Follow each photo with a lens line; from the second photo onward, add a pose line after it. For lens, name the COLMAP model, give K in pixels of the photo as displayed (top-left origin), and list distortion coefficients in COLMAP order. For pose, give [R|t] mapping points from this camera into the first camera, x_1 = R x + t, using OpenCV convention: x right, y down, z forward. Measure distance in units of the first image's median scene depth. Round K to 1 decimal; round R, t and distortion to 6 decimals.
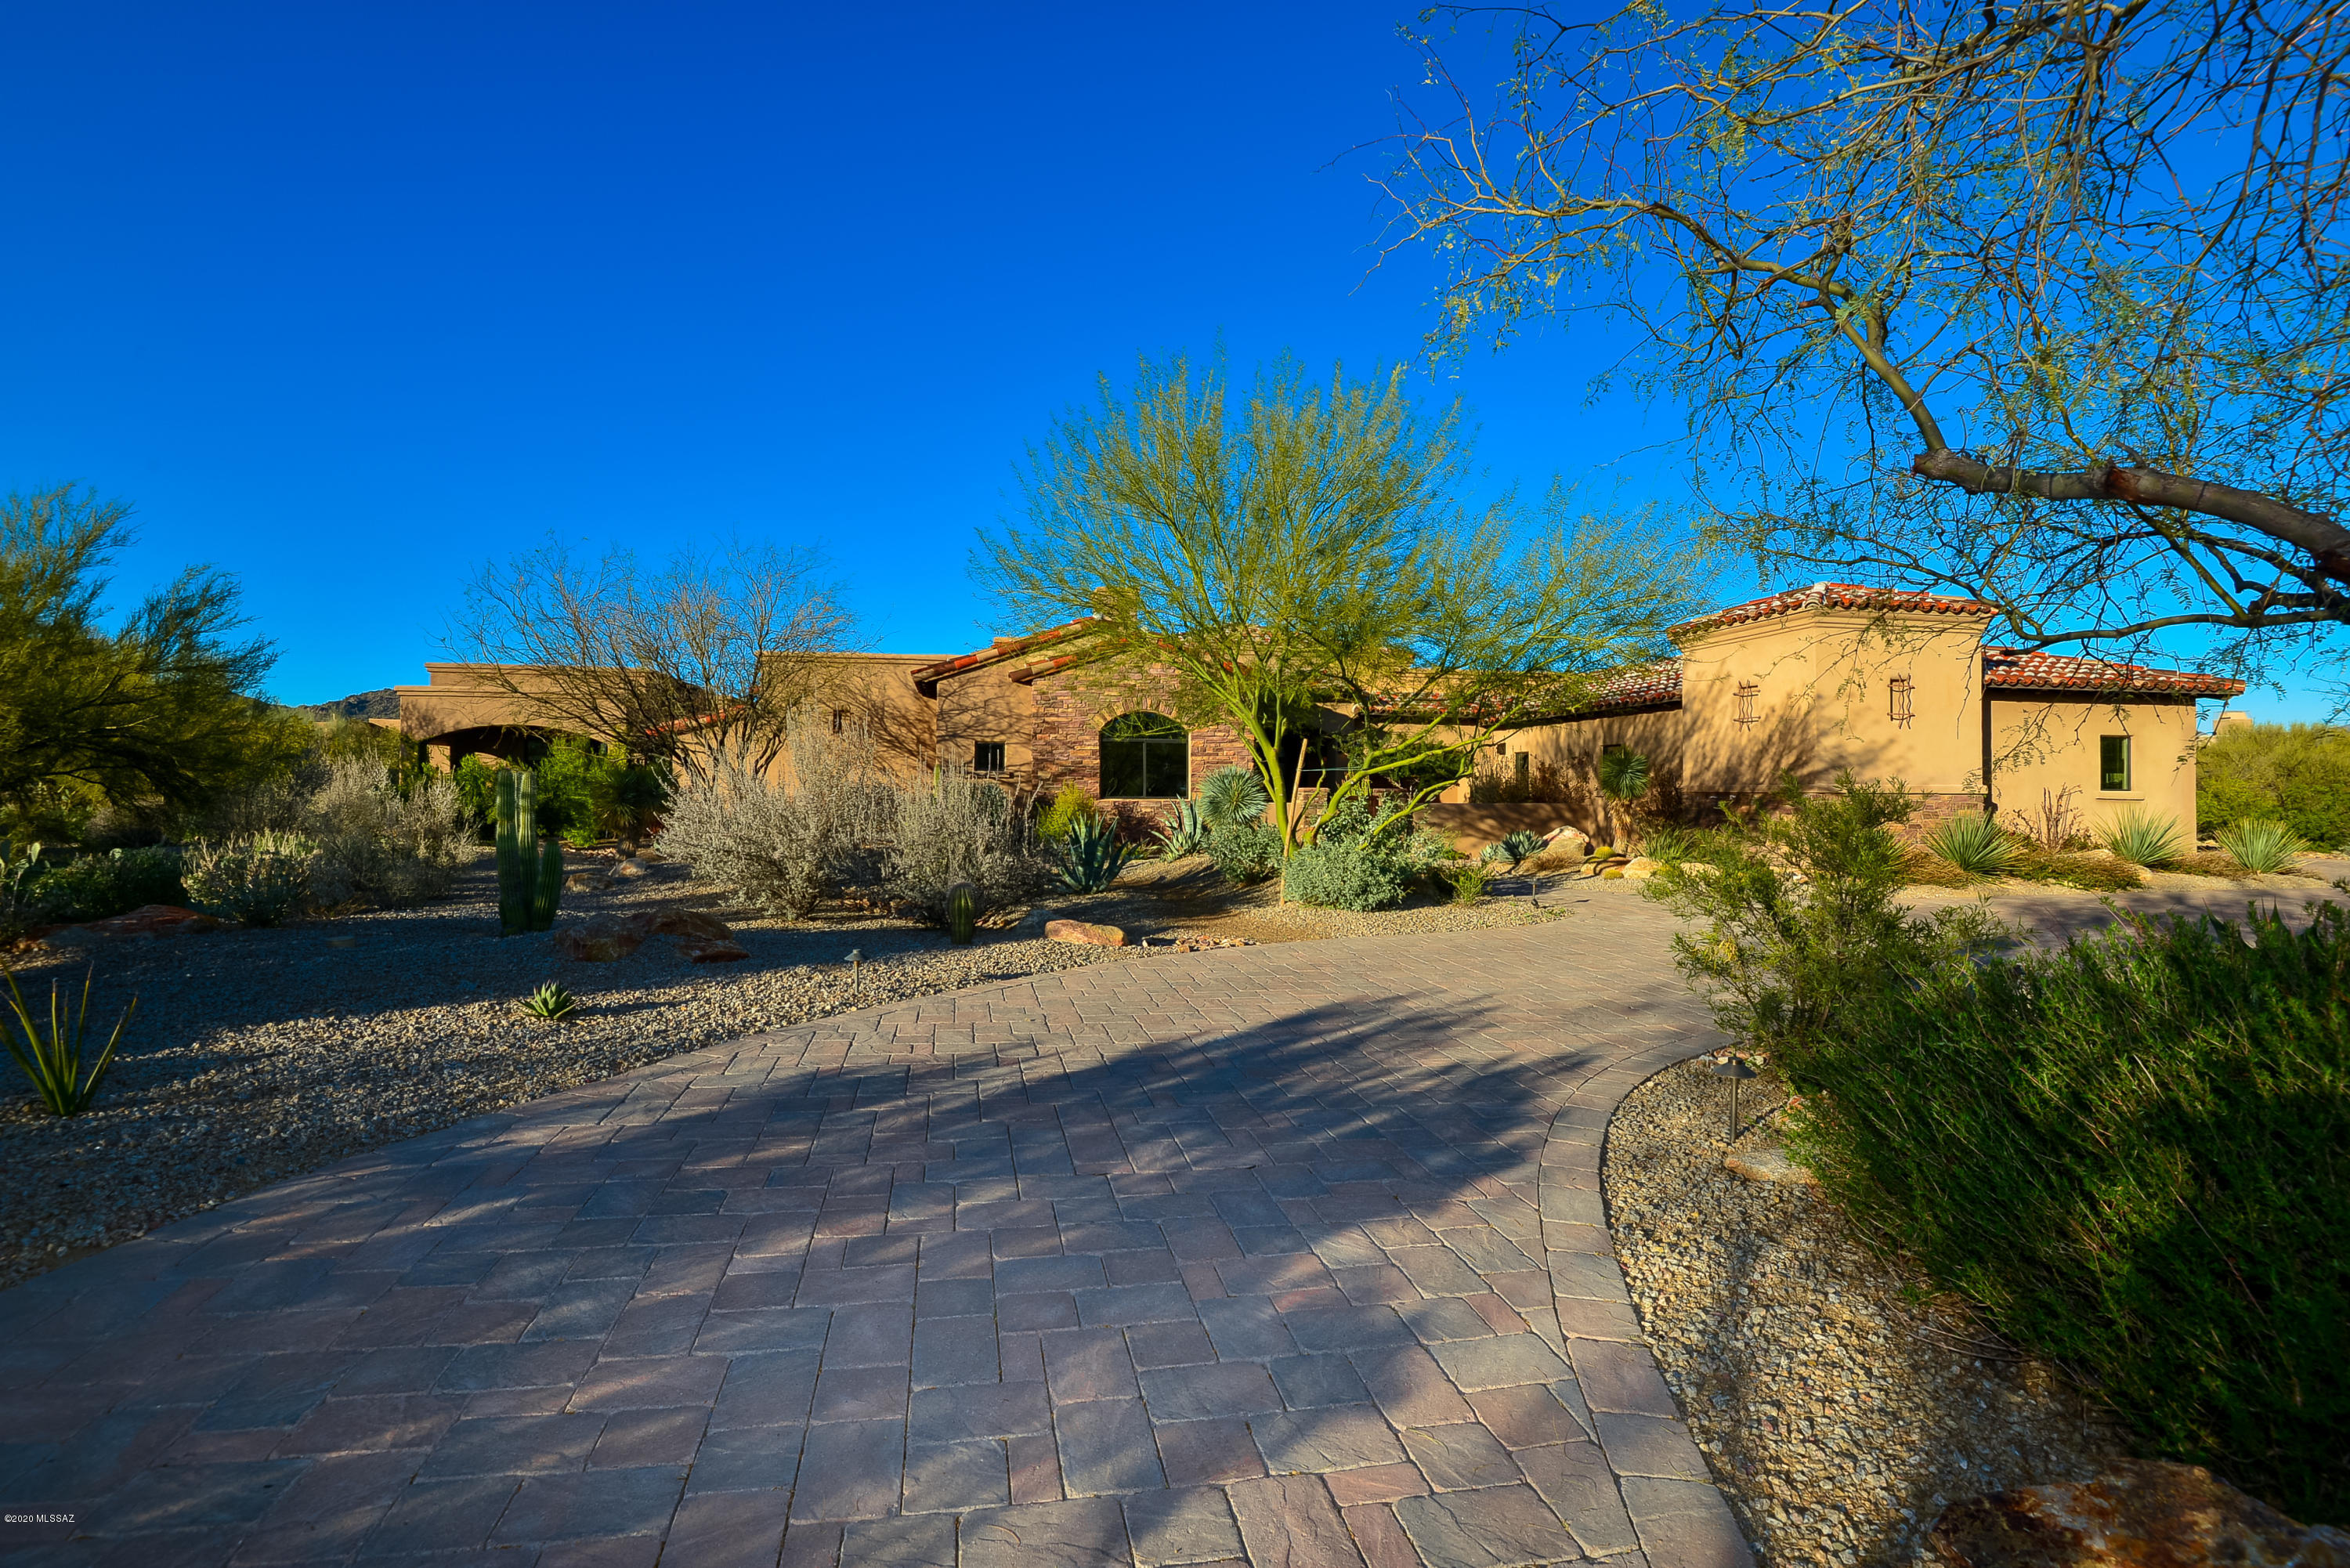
lens RADIAL K [[1056.5, 0, 1175.0], [0, 1056.5, 784.0], [0, 0, 1]] dist [-0.038426, 0.000002]
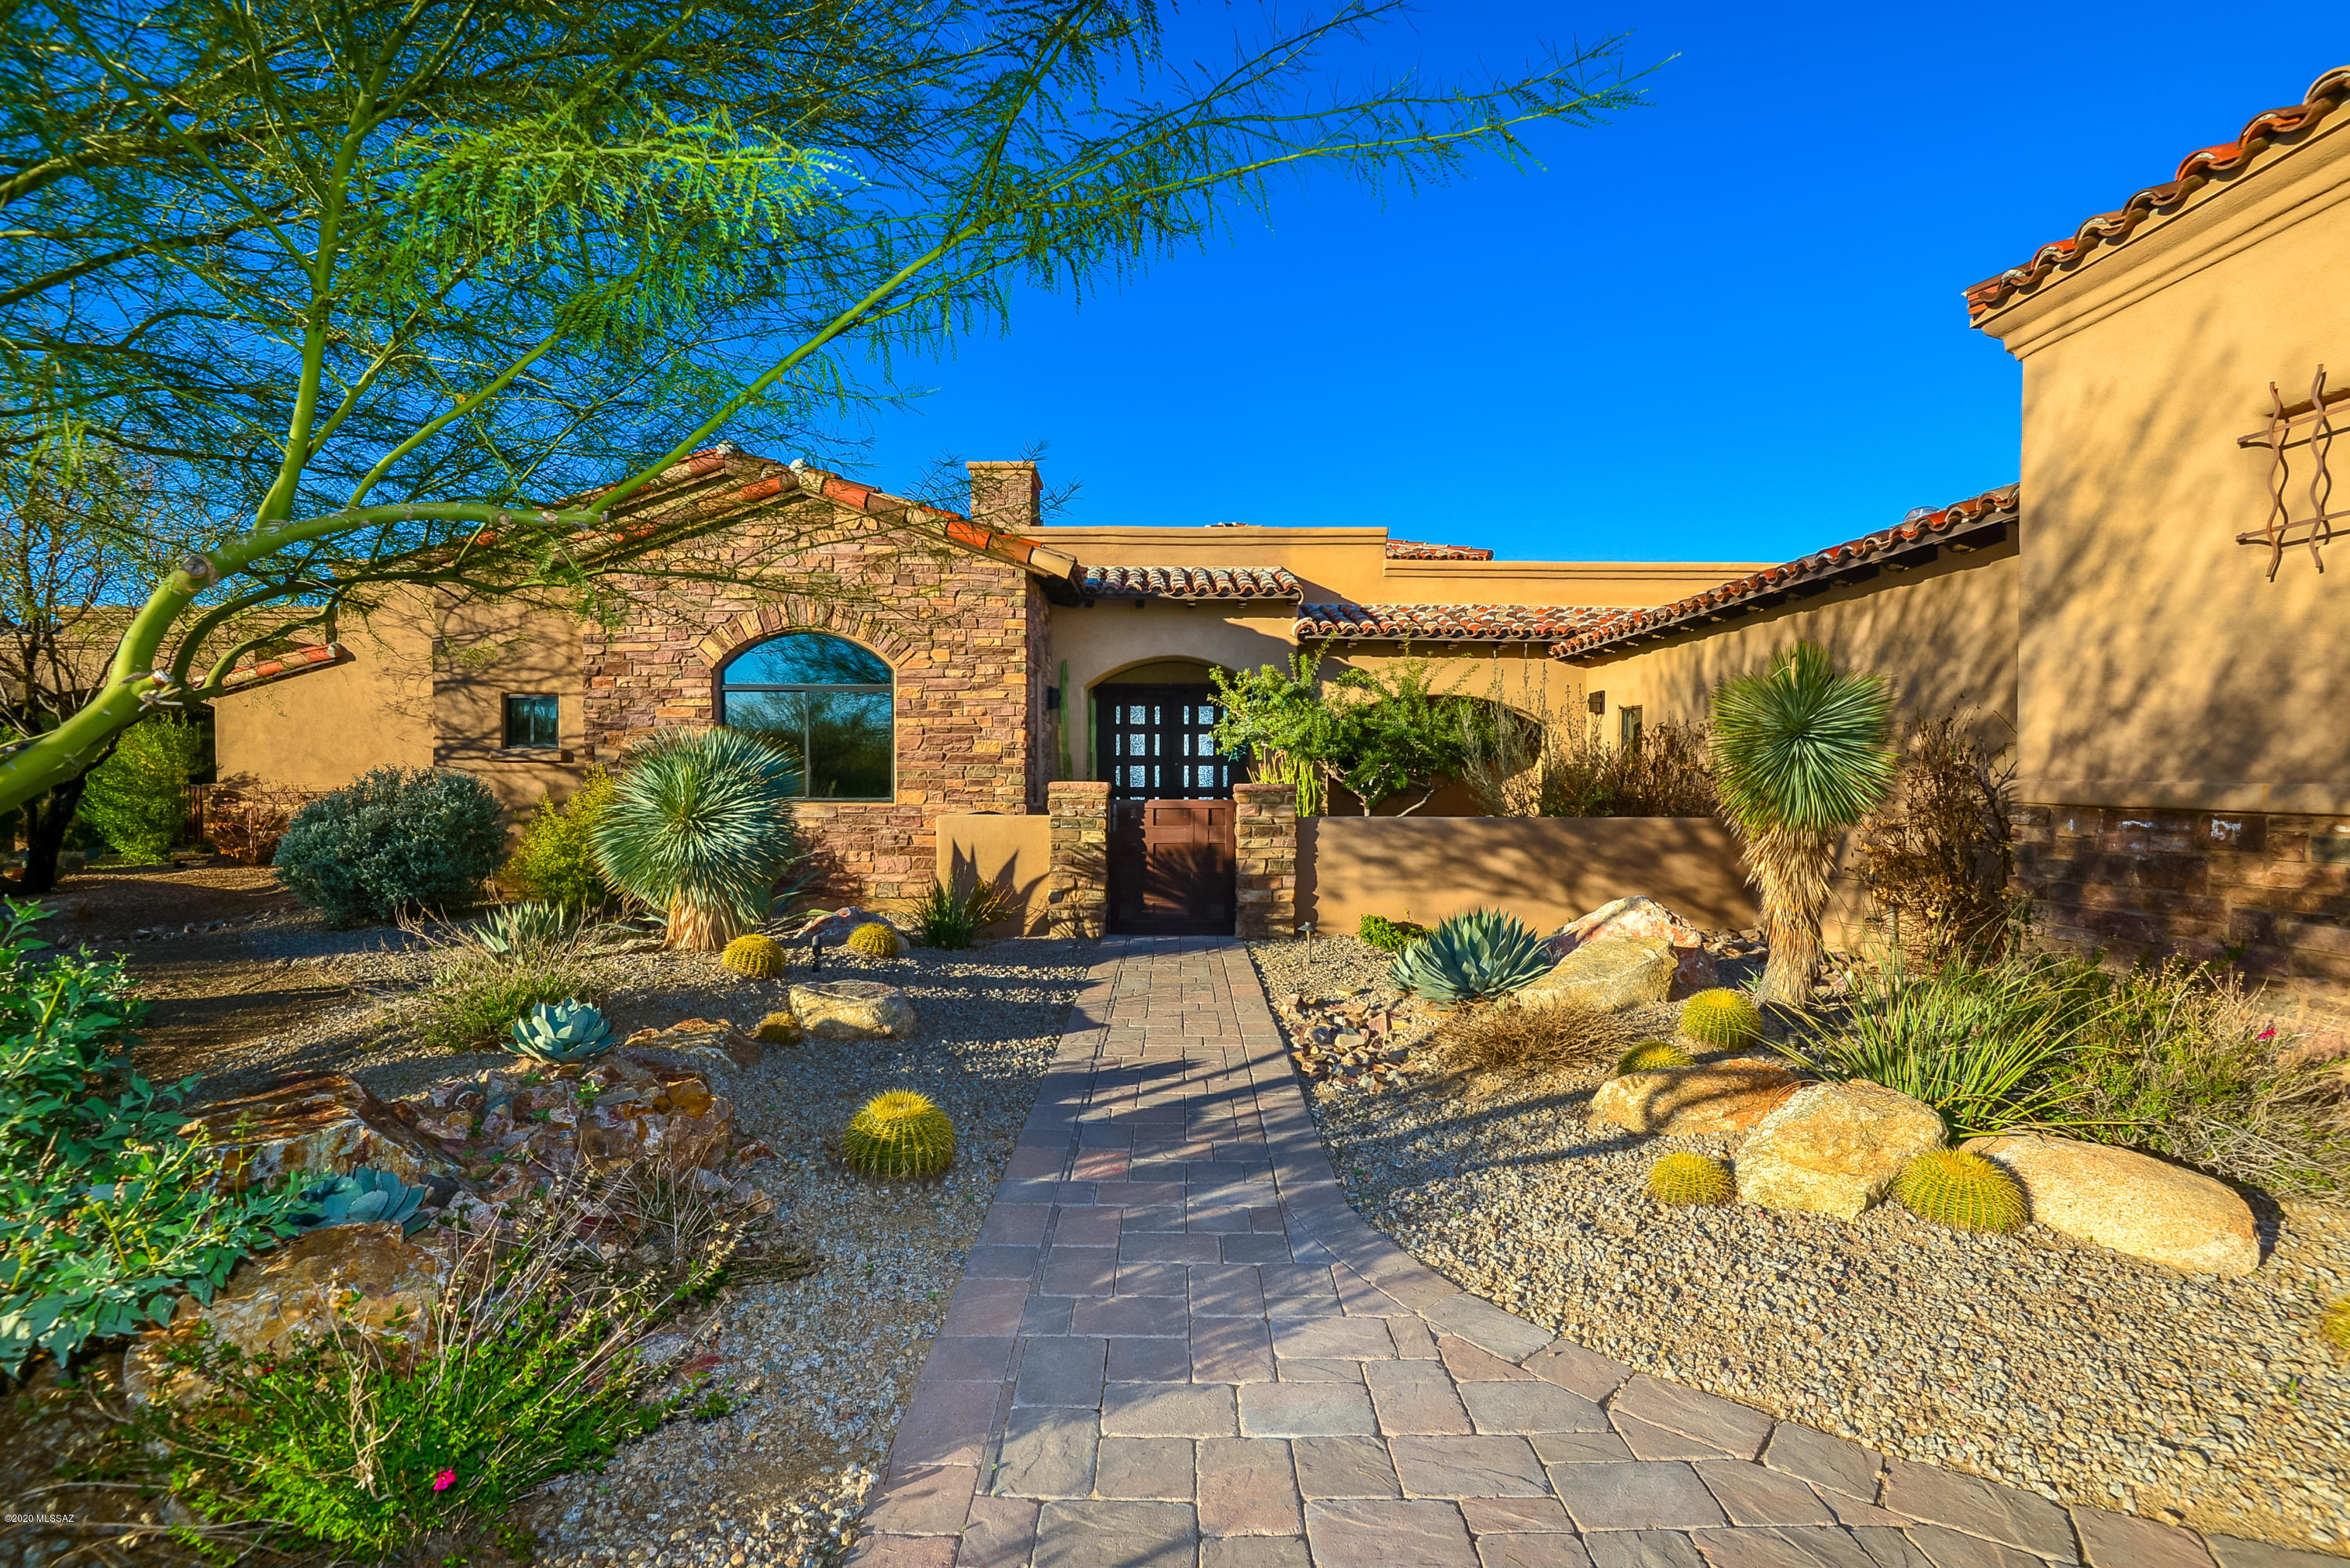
lens RADIAL K [[1079.4, 0, 1175.0], [0, 1079.4, 784.0], [0, 0, 1]] dist [0.000842, 0.000015]
pose [[0.978352, -0.001373, -0.206942, 0.261662], [0.003656, 0.999937, 0.010650, 0.000816], [0.206915, -0.011176, 0.978295, 0.544814]]
